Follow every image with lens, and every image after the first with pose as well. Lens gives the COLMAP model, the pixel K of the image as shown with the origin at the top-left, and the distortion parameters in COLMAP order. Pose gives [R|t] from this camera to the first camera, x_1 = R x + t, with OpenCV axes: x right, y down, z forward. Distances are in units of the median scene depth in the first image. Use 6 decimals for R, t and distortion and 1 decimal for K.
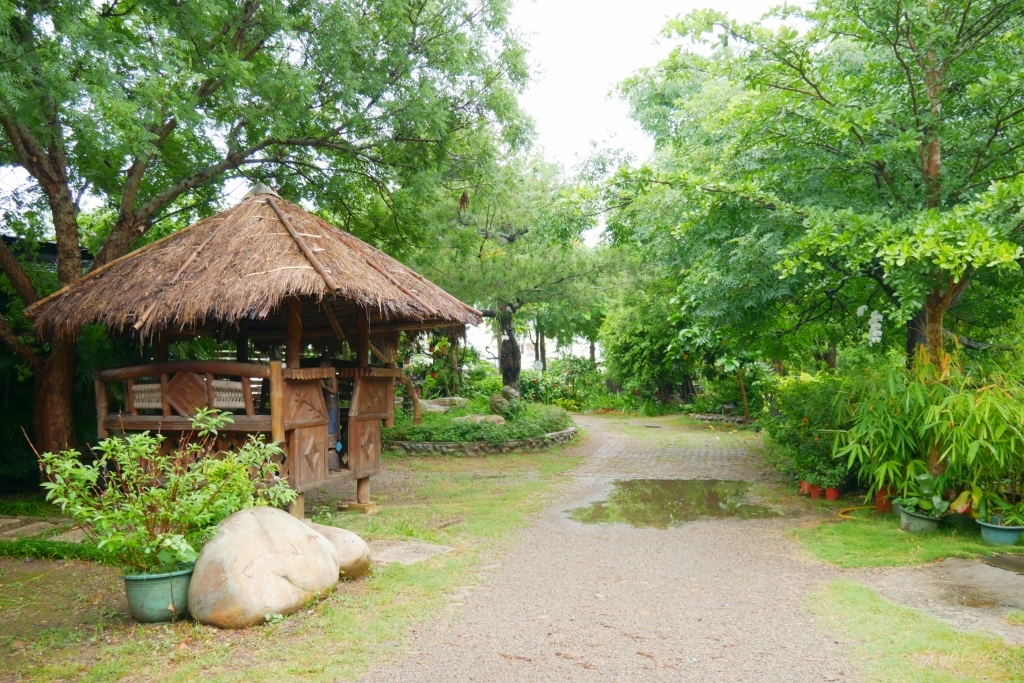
lens RADIAL K [[836.6, 0, 507.6], [0, 836.6, 352.4], [0, 0, 1]] dist [-0.053305, 0.006076]
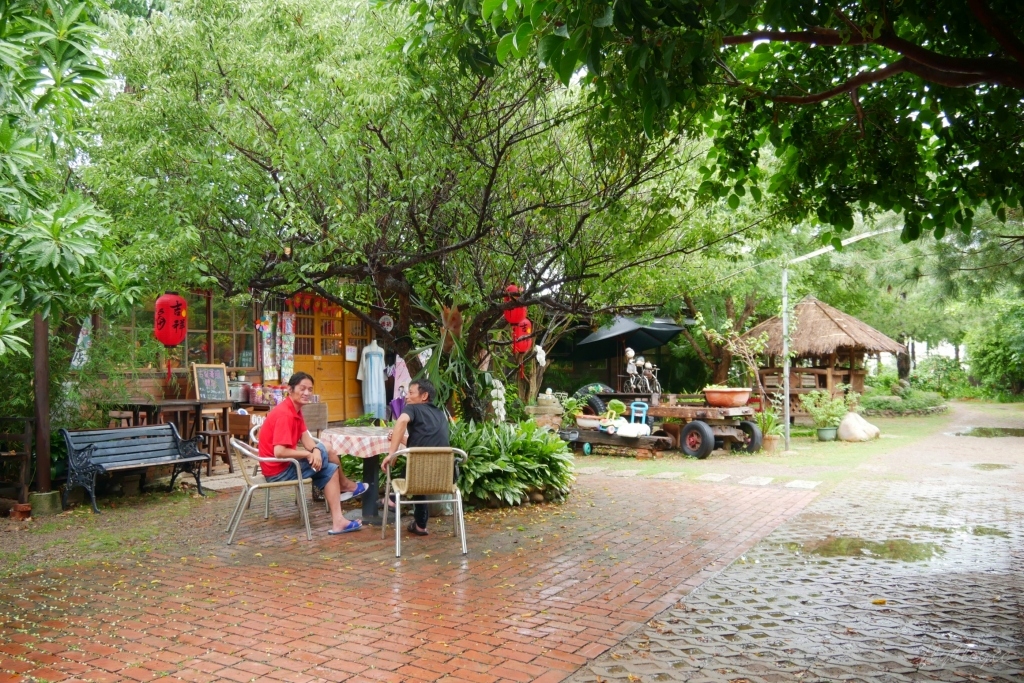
lens RADIAL K [[836.6, 0, 507.6], [0, 836.6, 352.4], [0, 0, 1]] dist [-0.053305, 0.006076]
pose [[0.922245, 0.005685, -0.386565, -0.061743], [-0.001969, 0.999948, 0.010009, -0.020158], [0.386602, -0.008470, 0.922208, -0.579578]]
